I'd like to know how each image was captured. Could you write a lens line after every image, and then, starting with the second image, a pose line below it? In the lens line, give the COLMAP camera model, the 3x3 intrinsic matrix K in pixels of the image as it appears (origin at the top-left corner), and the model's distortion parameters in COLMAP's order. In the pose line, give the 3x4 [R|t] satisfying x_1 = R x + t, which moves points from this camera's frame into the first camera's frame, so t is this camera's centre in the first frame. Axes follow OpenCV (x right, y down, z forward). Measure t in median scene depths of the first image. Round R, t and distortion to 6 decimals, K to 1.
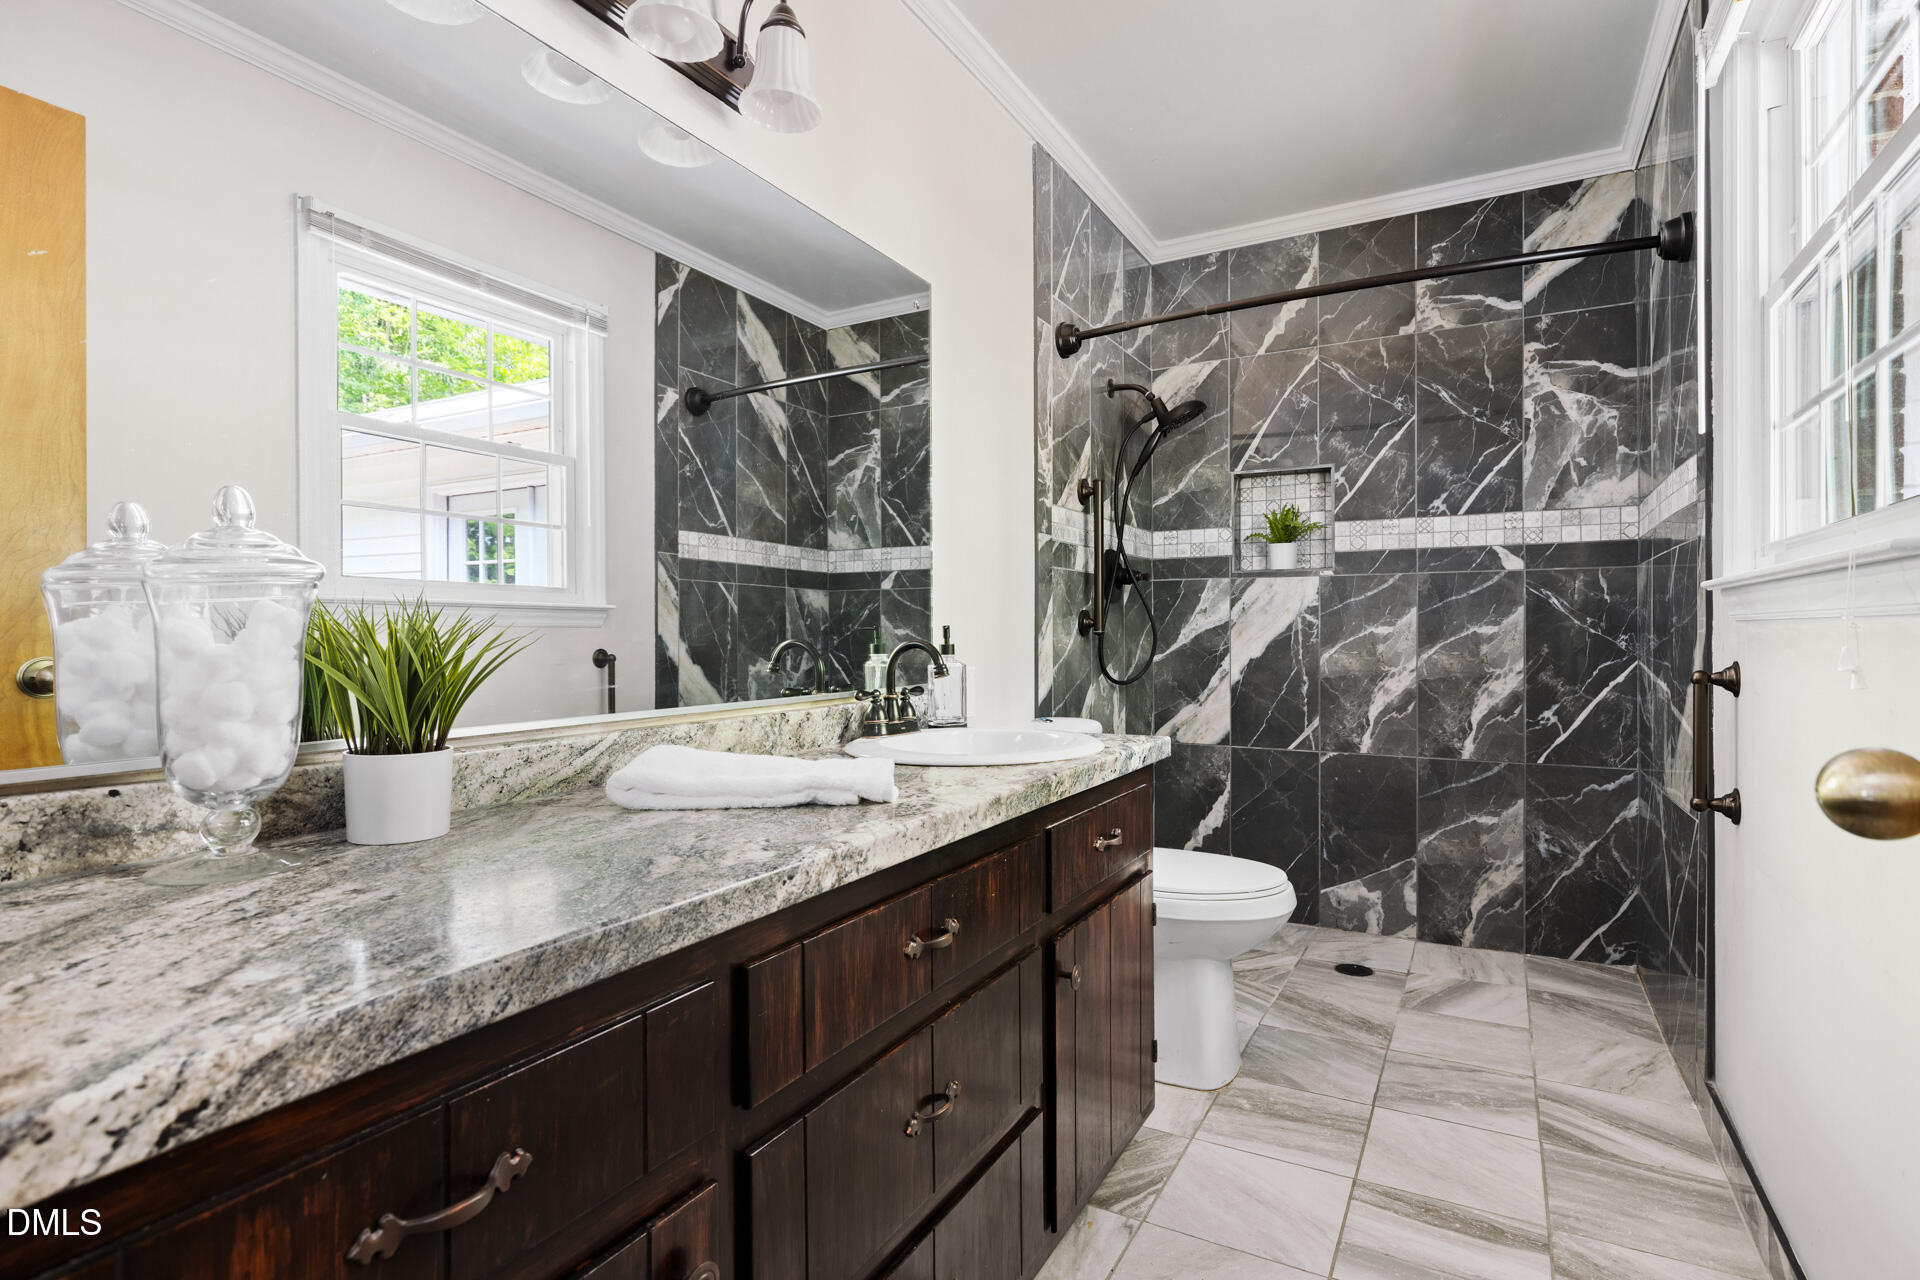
lens RADIAL K [[960.3, 0, 954.3], [0, 960.3, 638.9], [0, 0, 1]] dist [-0.001497, -0.000605]
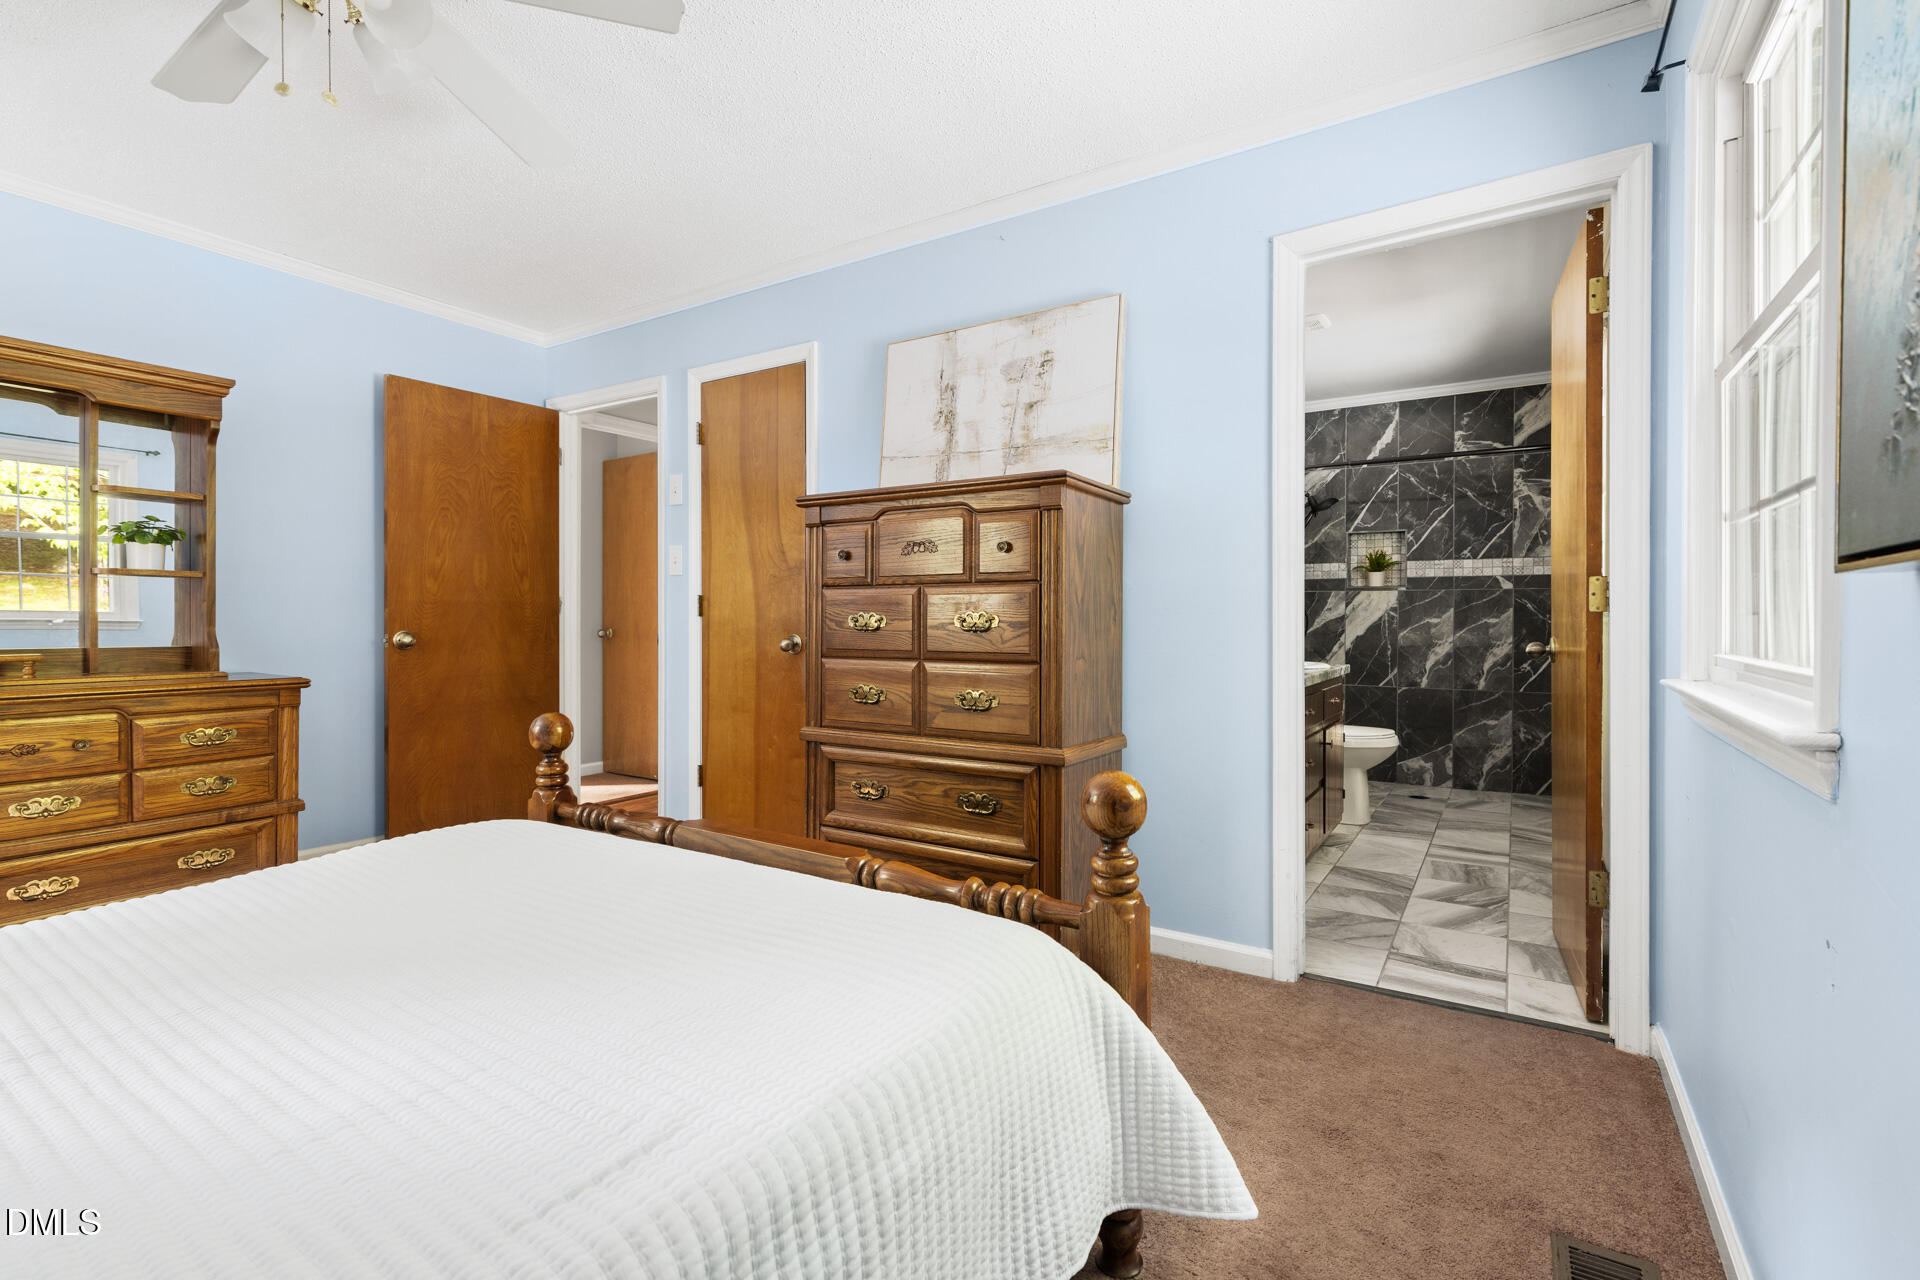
lens RADIAL K [[868.5, 0, 962.0], [0, 868.5, 626.4], [0, 0, 1]] dist [0.007303, -0.000141]
pose [[0.998412, 0.004061, -0.056195, -0.378838], [-0.003762, 0.999978, 0.005436, -0.003640], [0.056216, -0.005216, 0.998405, -0.746764]]
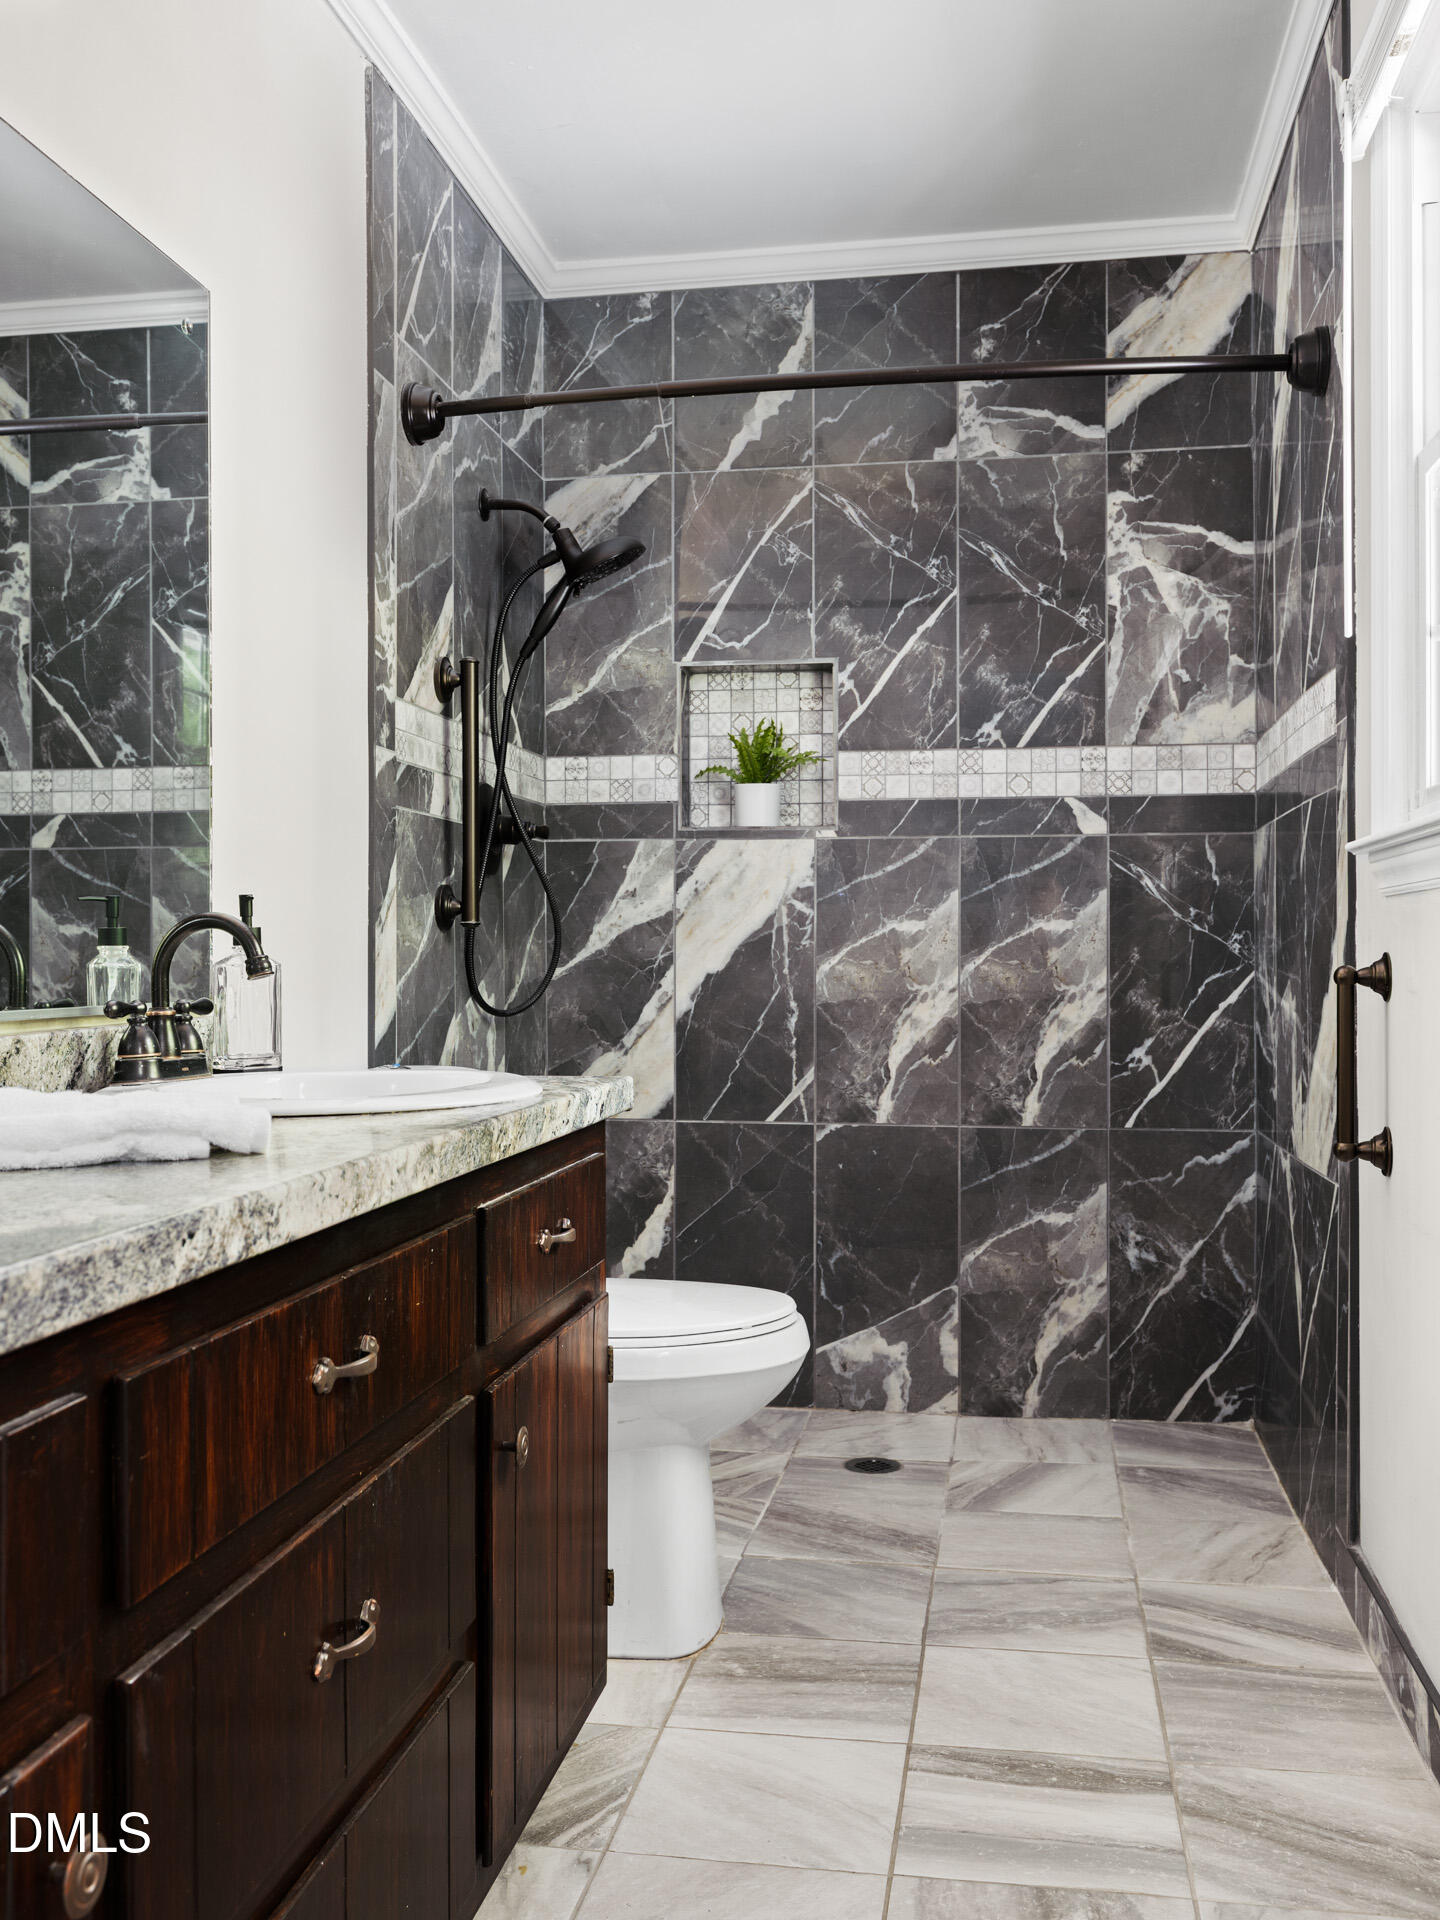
lens RADIAL K [[1764.4, 0, 720.0], [0, 1764.4, 960.0], [0, 0, 1]] dist [0.008720, -0.018812]
pose [[0.943044, 0.001812, 0.332664, -0.058222], [-0.000407, 0.999991, -0.004295, 0.018679], [-0.332668, 0.003915, 0.943036, -0.052034]]
